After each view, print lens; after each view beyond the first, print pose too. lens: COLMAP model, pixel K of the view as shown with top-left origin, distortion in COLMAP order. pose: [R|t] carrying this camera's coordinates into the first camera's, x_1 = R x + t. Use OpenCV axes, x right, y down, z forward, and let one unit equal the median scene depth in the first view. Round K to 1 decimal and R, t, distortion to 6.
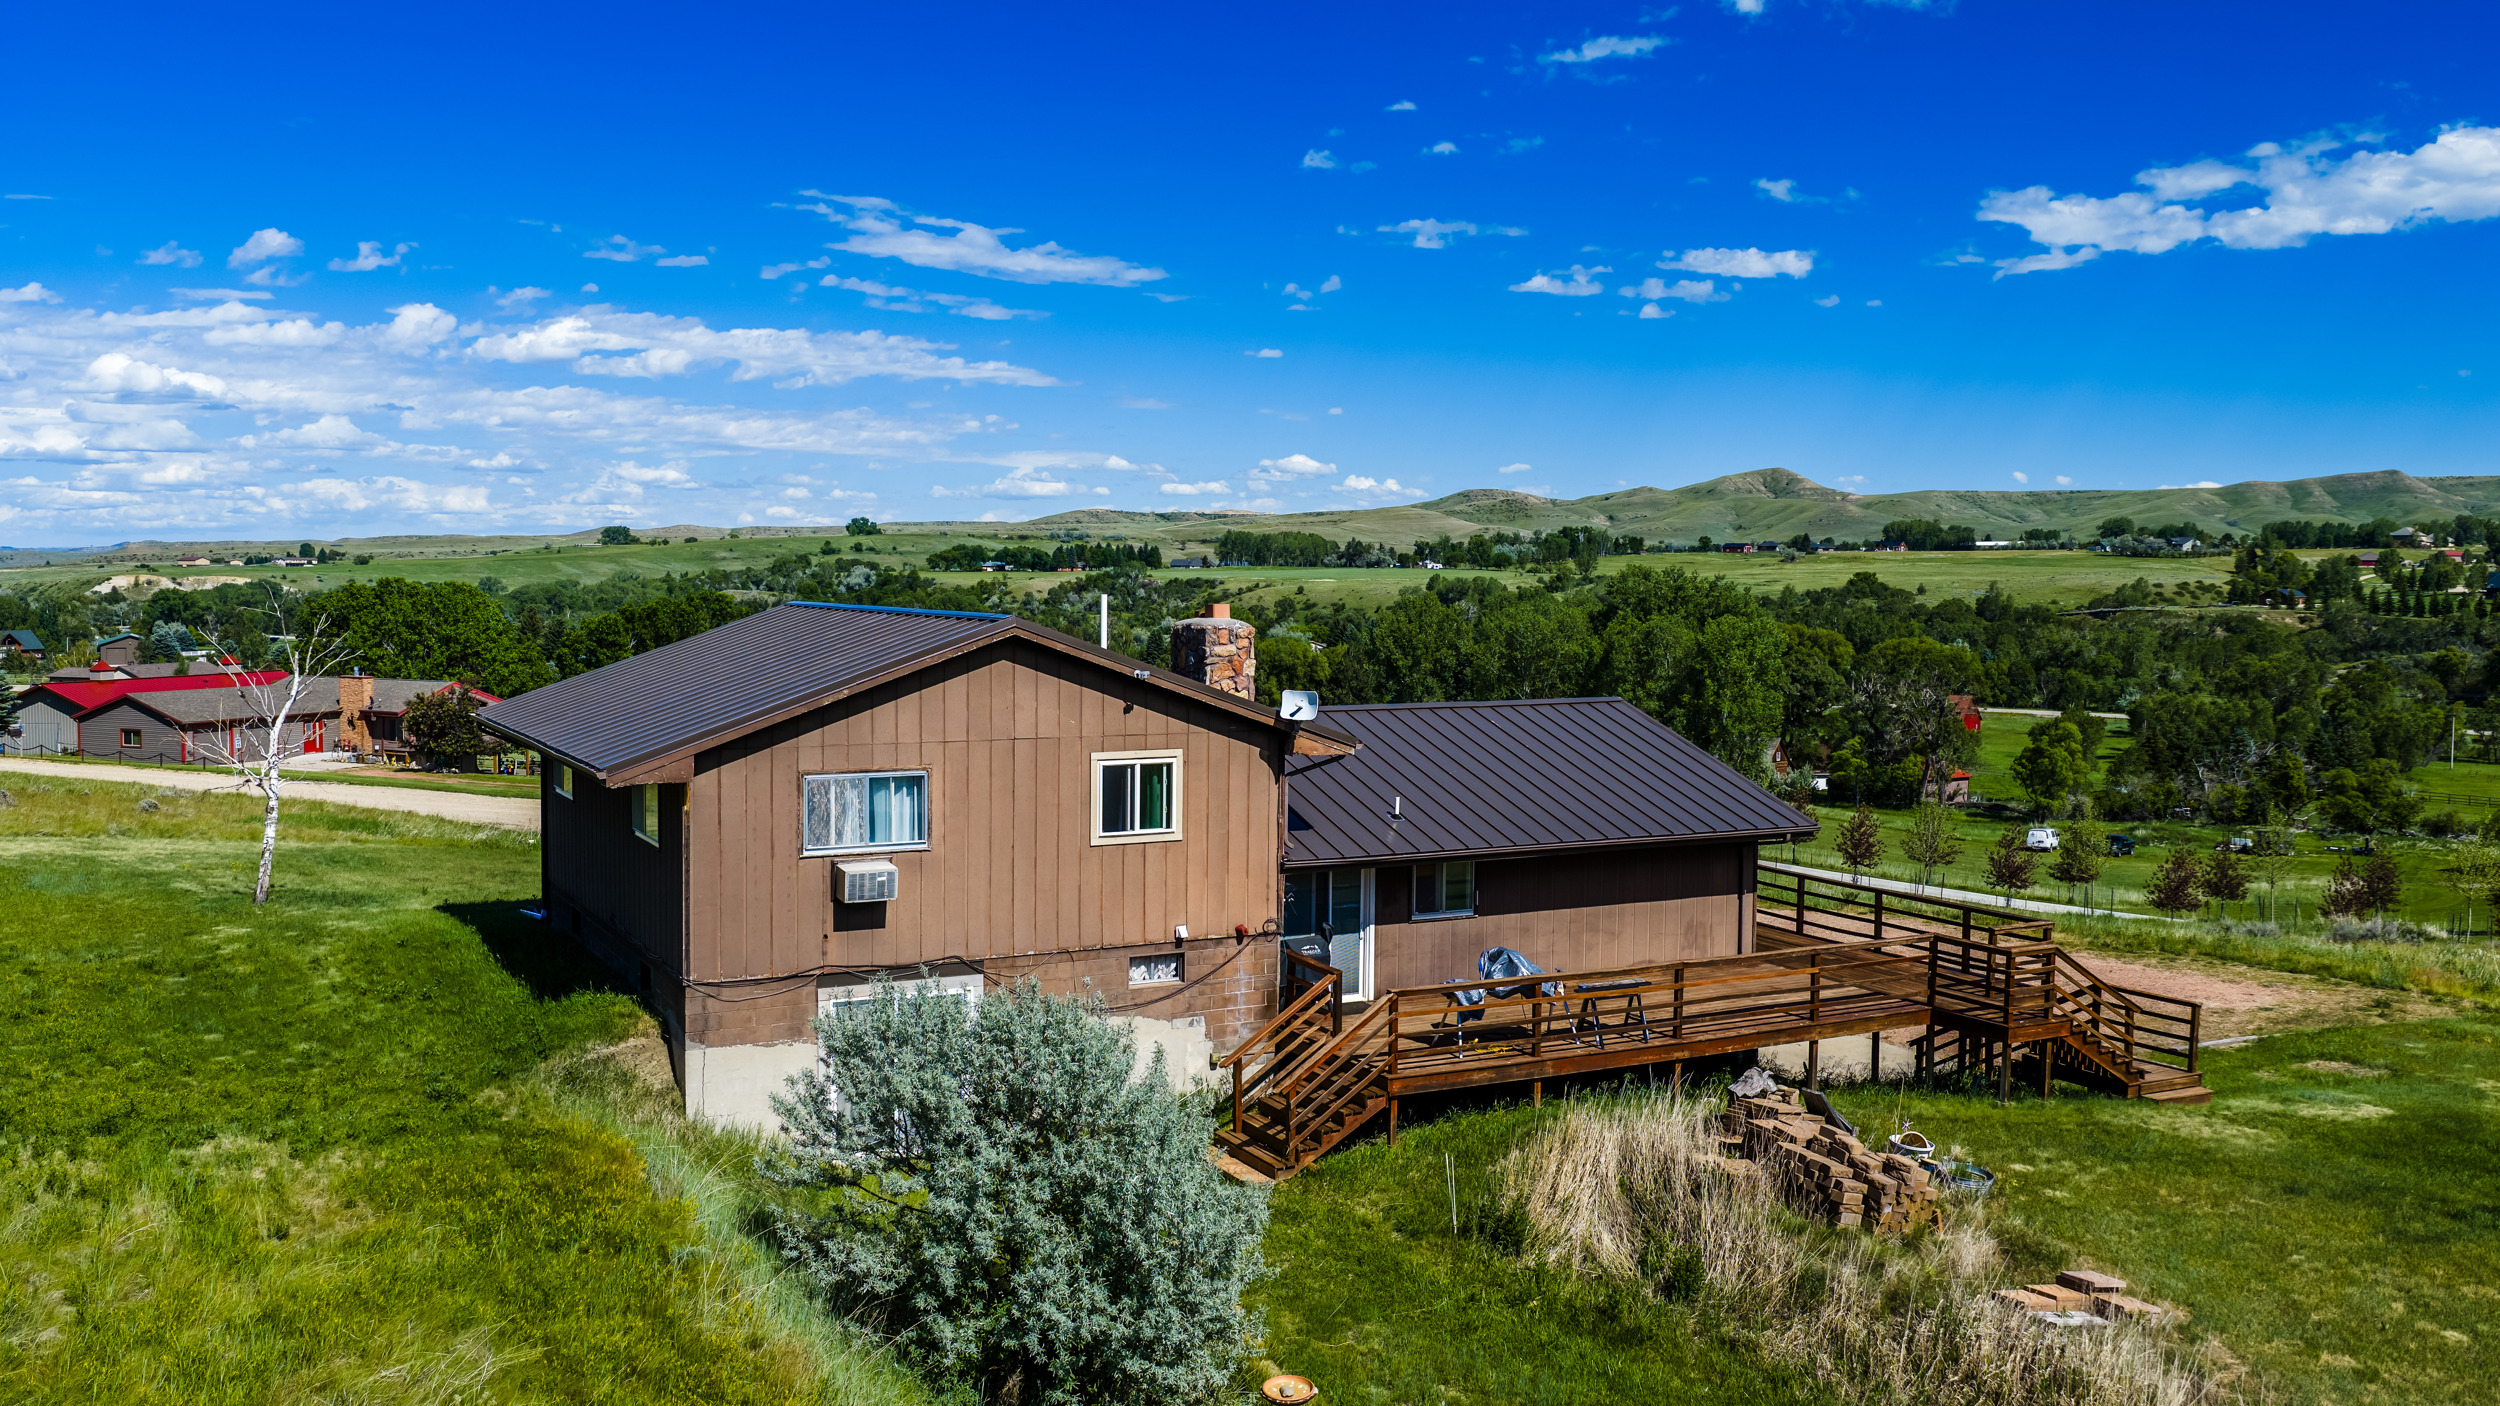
lens RADIAL K [[2168.1, 0, 1219.9], [0, 2168.1, 704.2], [0, 0, 1]] dist [0.023787, -0.058417]
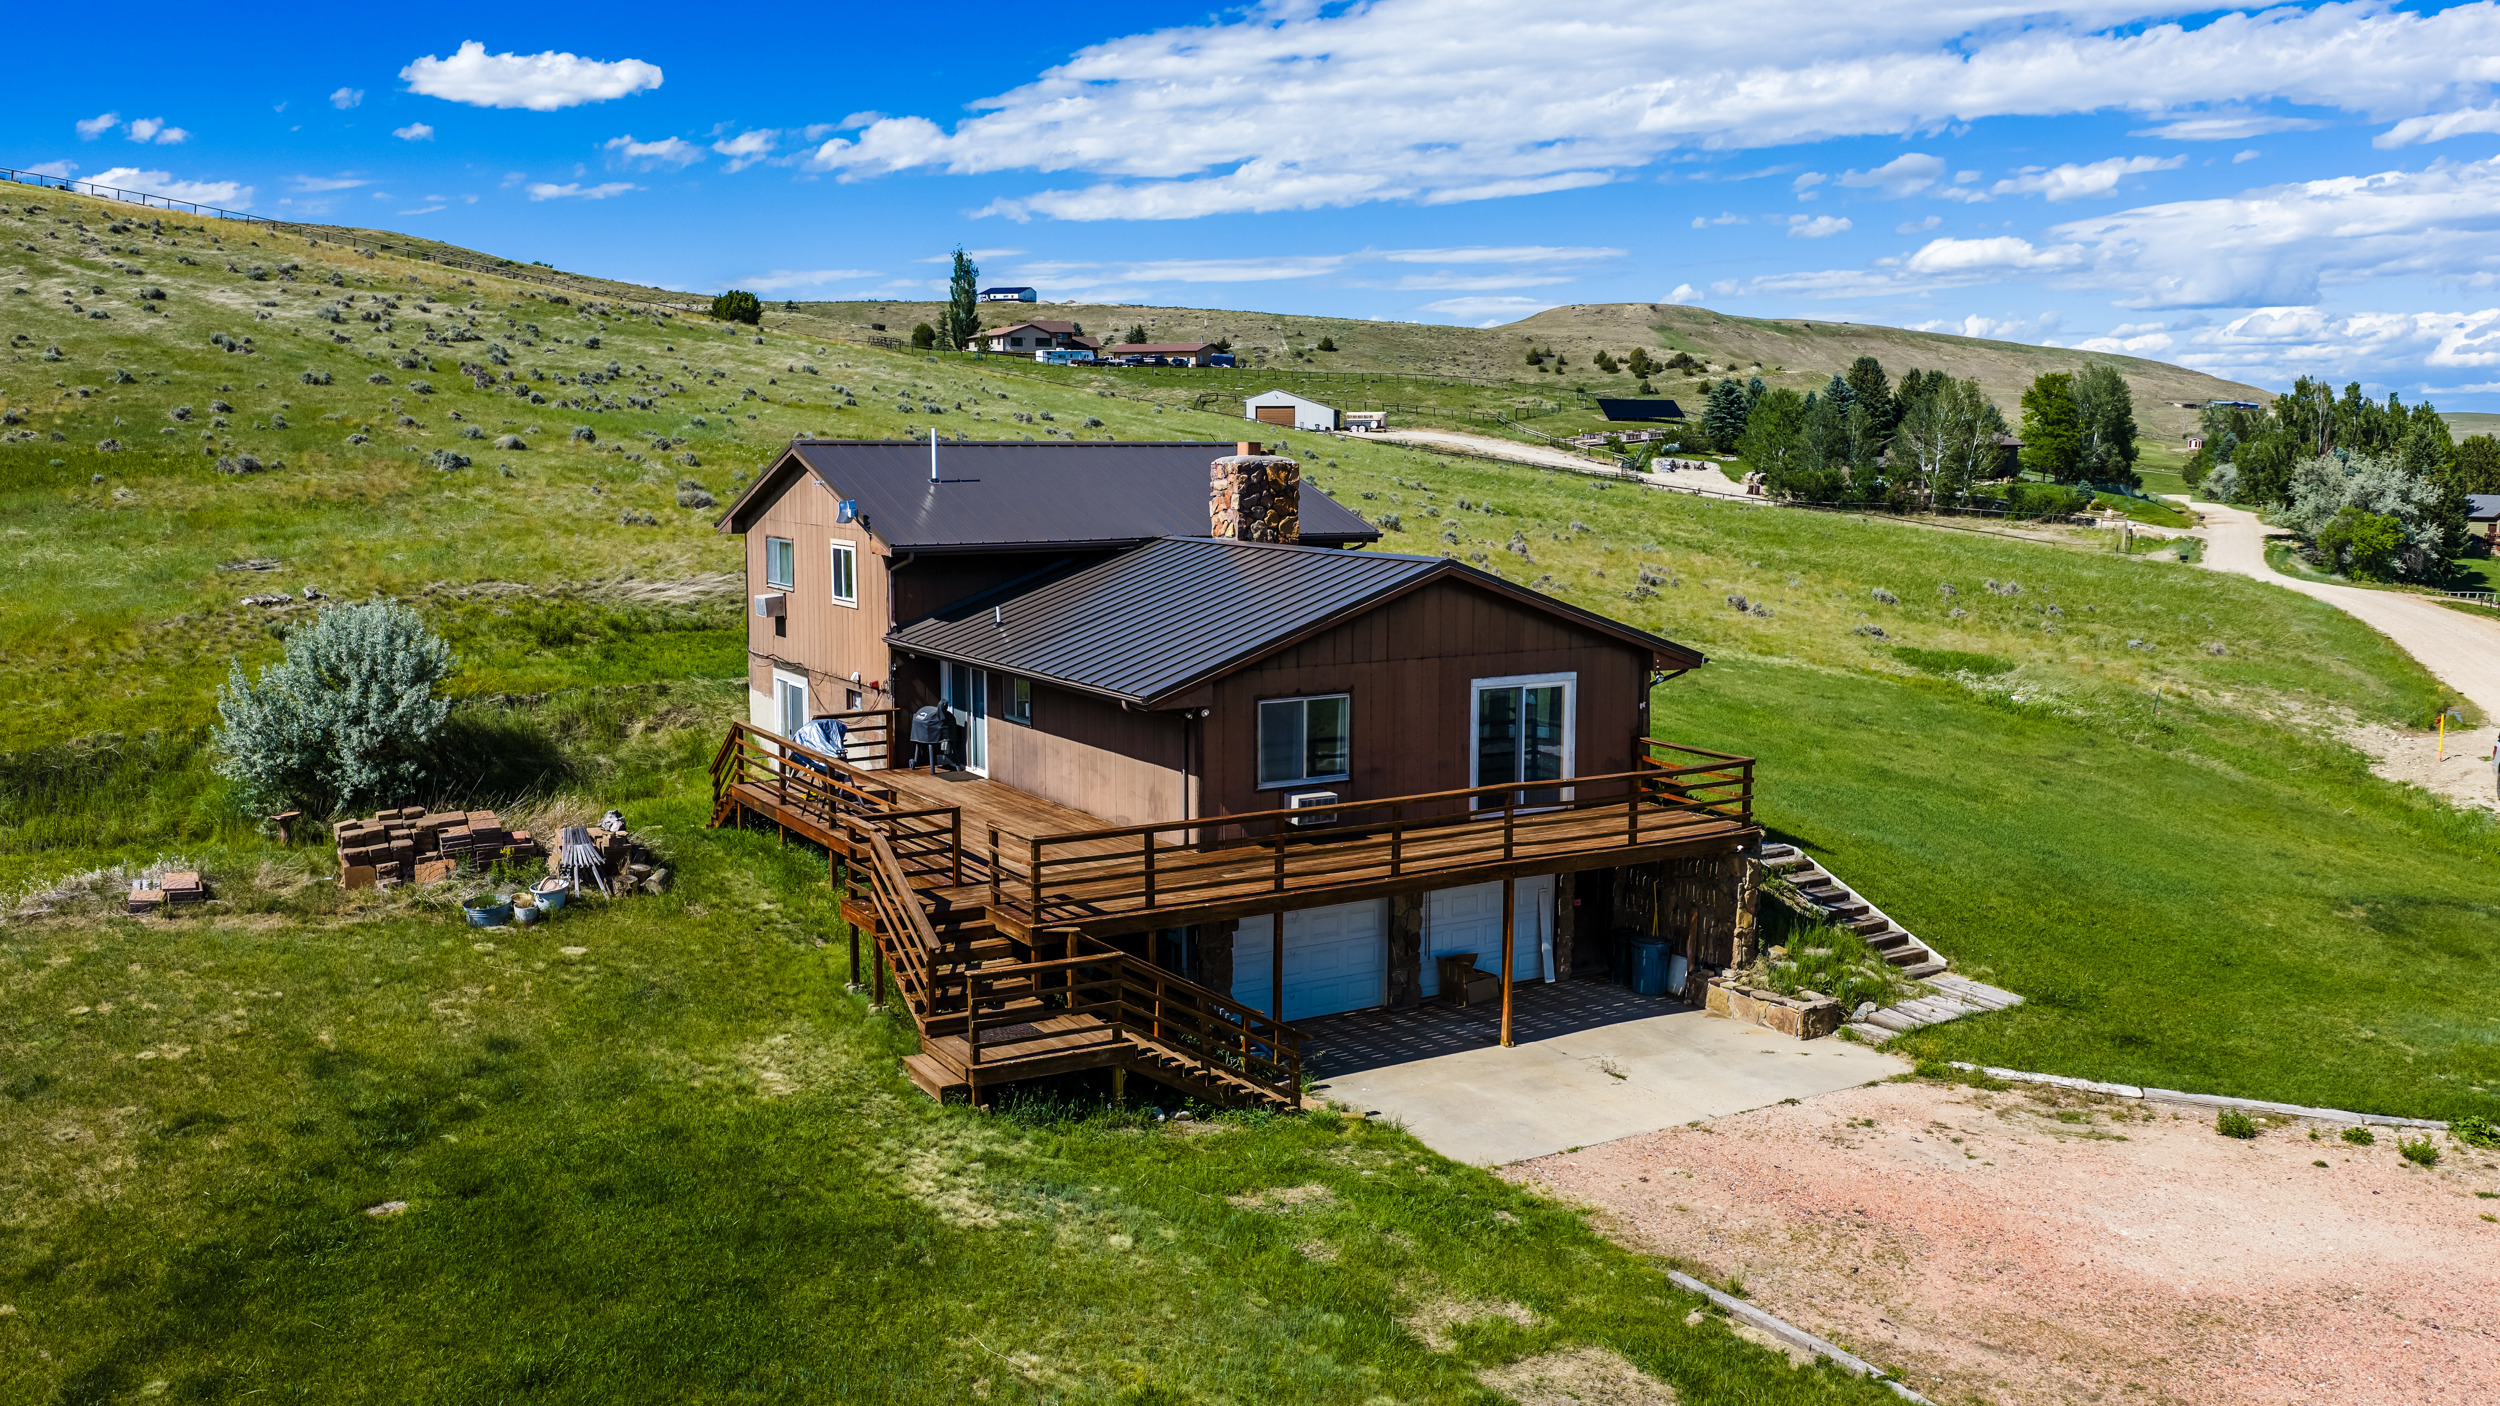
lens RADIAL K [[2168.1, 0, 1219.9], [0, 2168.1, 704.2], [0, 0, 1]] dist [0.023787, -0.058417]
pose [[-0.001830, 0.115509, -0.993305, 0.150181], [-0.069176, 0.990912, 0.115358, -0.005643], [0.997603, 0.068923, 0.006177, 0.138253]]
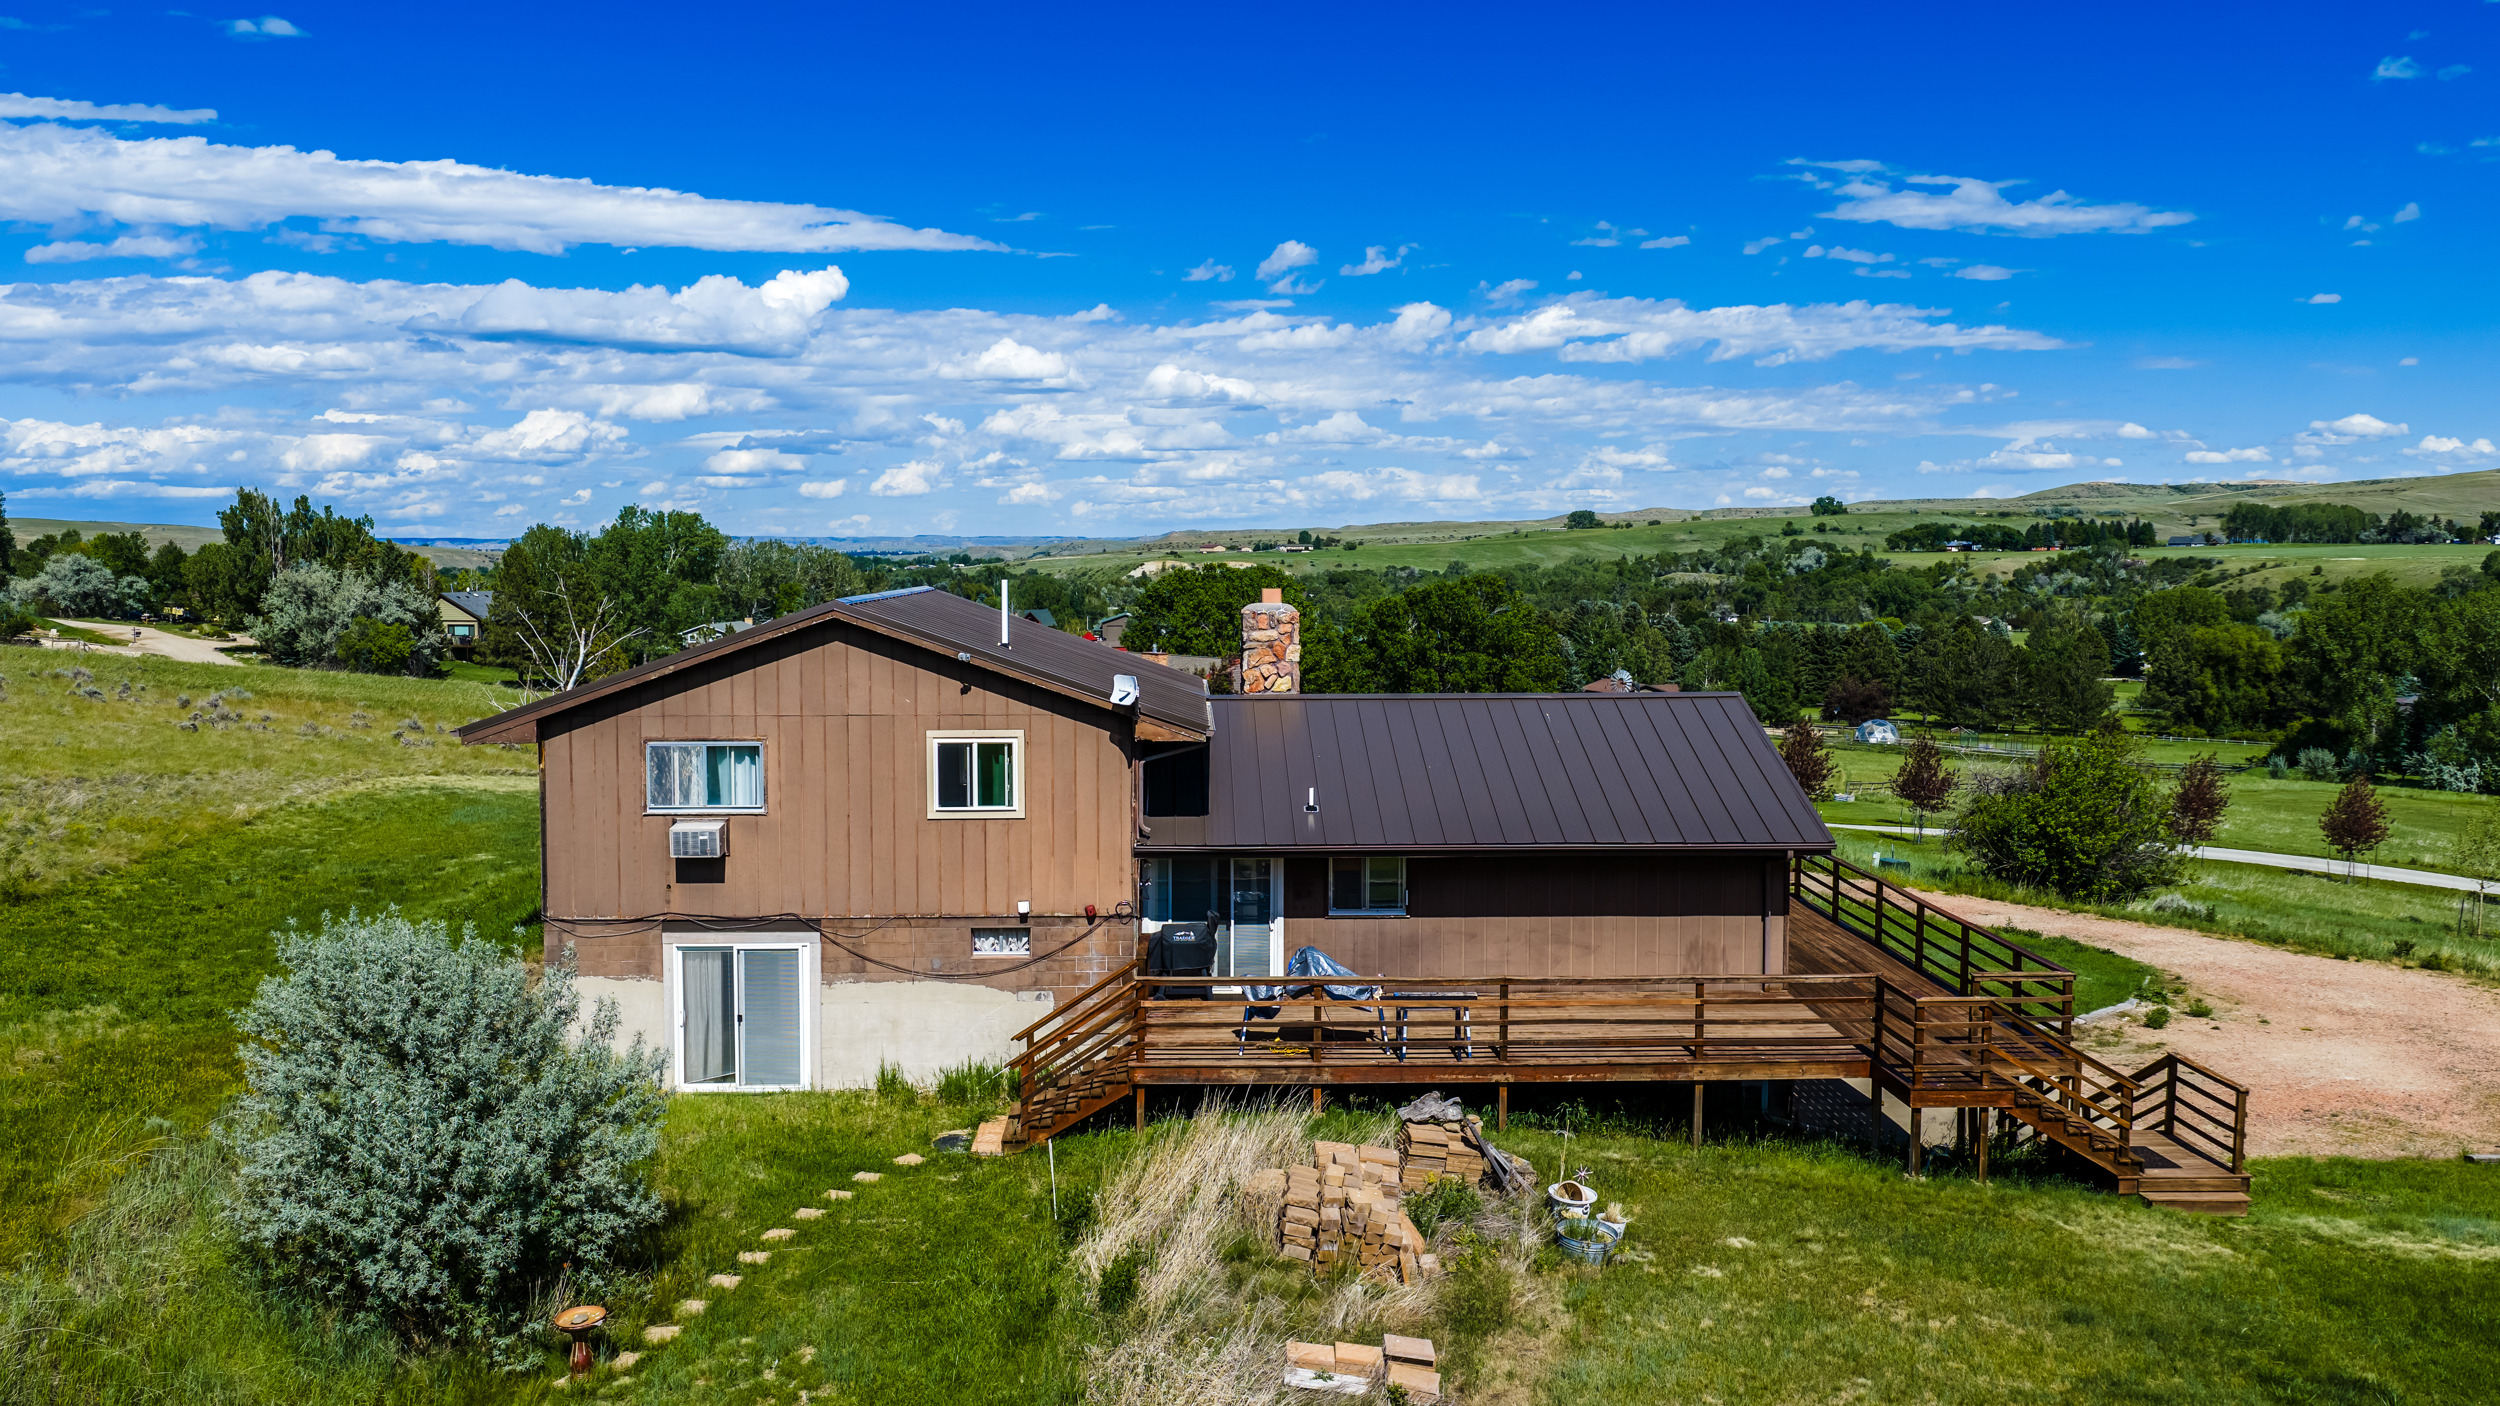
lens RADIAL K [[2177.3, 0, 1249.3], [0, 2177.3, 779.1], [0, 0, 1]] dist [0.030589, -0.062777]
pose [[0.884763, 0.041147, -0.464221, 0.062894], [-0.021639, 0.998648, 0.047274, -0.000822], [0.465538, -0.031781, 0.884457, 0.015438]]
